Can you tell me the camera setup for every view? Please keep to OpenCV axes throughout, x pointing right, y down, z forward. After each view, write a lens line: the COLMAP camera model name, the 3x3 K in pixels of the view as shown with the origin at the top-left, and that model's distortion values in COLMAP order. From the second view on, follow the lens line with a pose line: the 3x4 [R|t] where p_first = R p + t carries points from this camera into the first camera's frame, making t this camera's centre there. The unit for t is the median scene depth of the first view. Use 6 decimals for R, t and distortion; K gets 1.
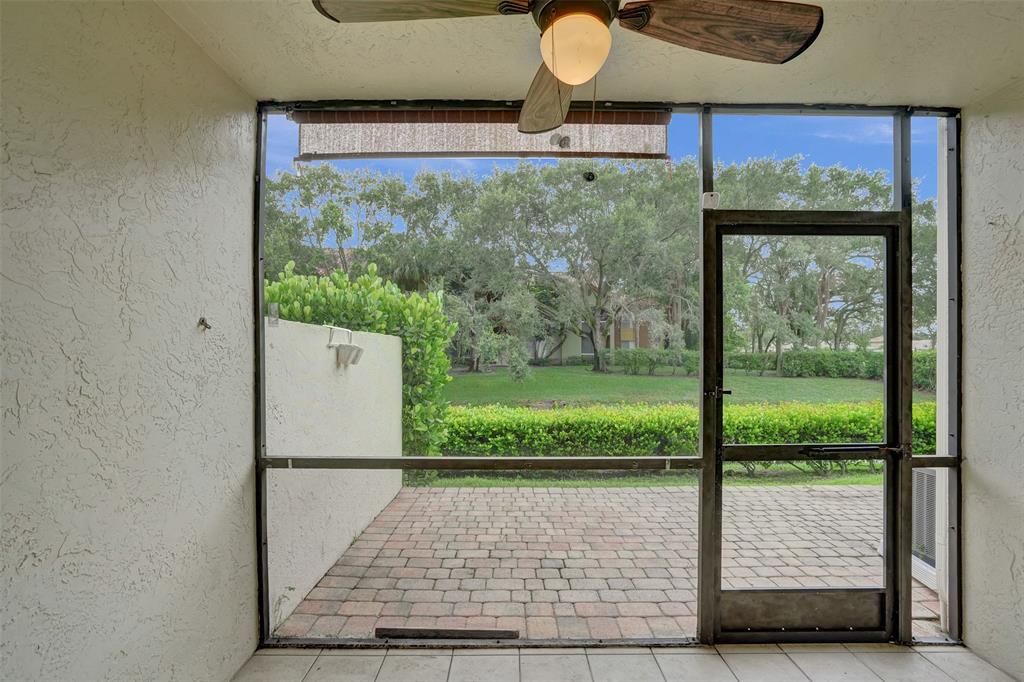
lens RADIAL K [[492.7, 0, 509.1], [0, 492.7, 350.2], [0, 0, 1]] dist [-0.004842, -0.000560]
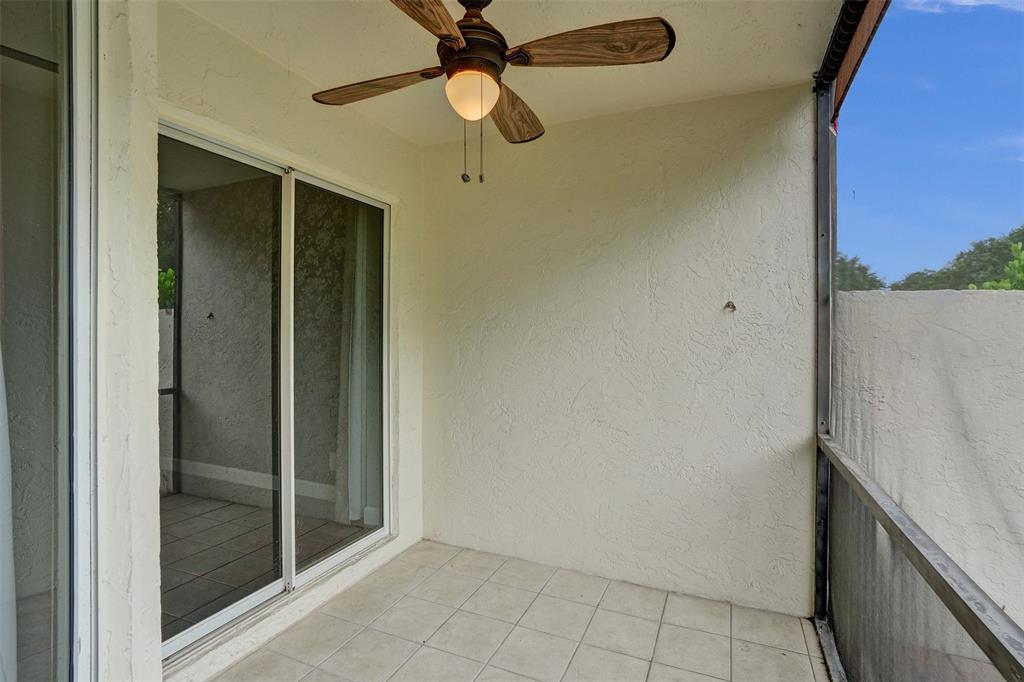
lens RADIAL K [[492.7, 0, 508.8], [0, 492.7, 335.0], [0, 0, 1]] dist [-0.004842, -0.000560]
pose [[-0.393839, -0.000892, -0.919179, 0.773685], [-0.000332, 1.000000, -0.000828, 0.021837], [0.919179, -0.000021, -0.393839, 0.953133]]
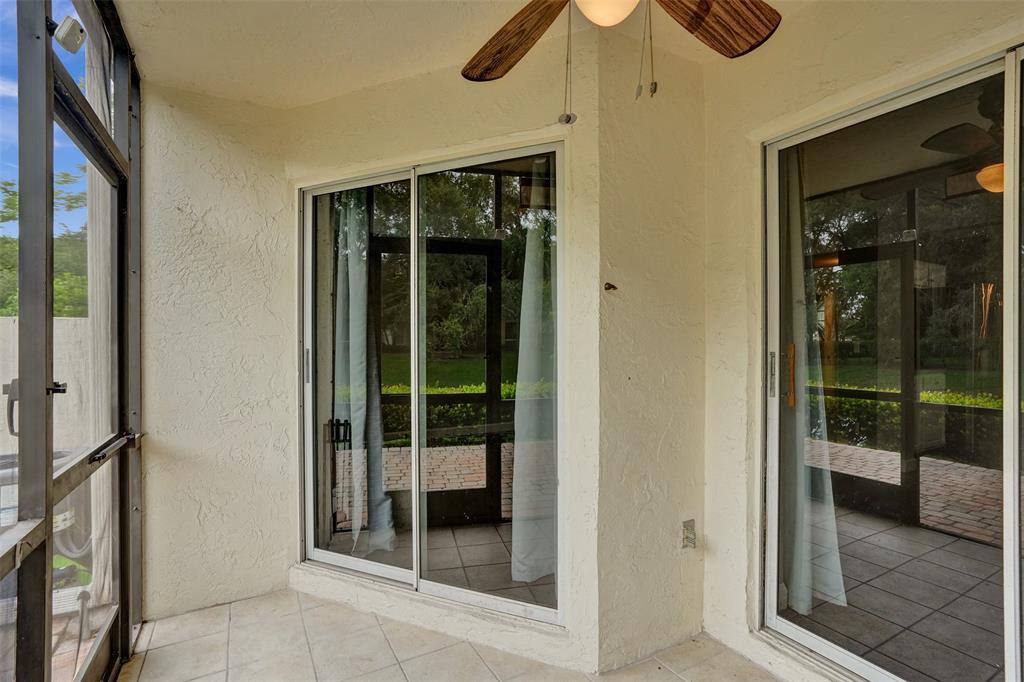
lens RADIAL K [[492.7, 0, 512.6], [0, 492.7, 338.0], [0, 0, 1]] dist [-0.004842, -0.000560]
pose [[-0.488482, 0.002236, 0.872571, -0.345434], [0.000531, 0.999997, -0.002265, 0.032410], [-0.872574, -0.000643, -0.488482, 0.952623]]
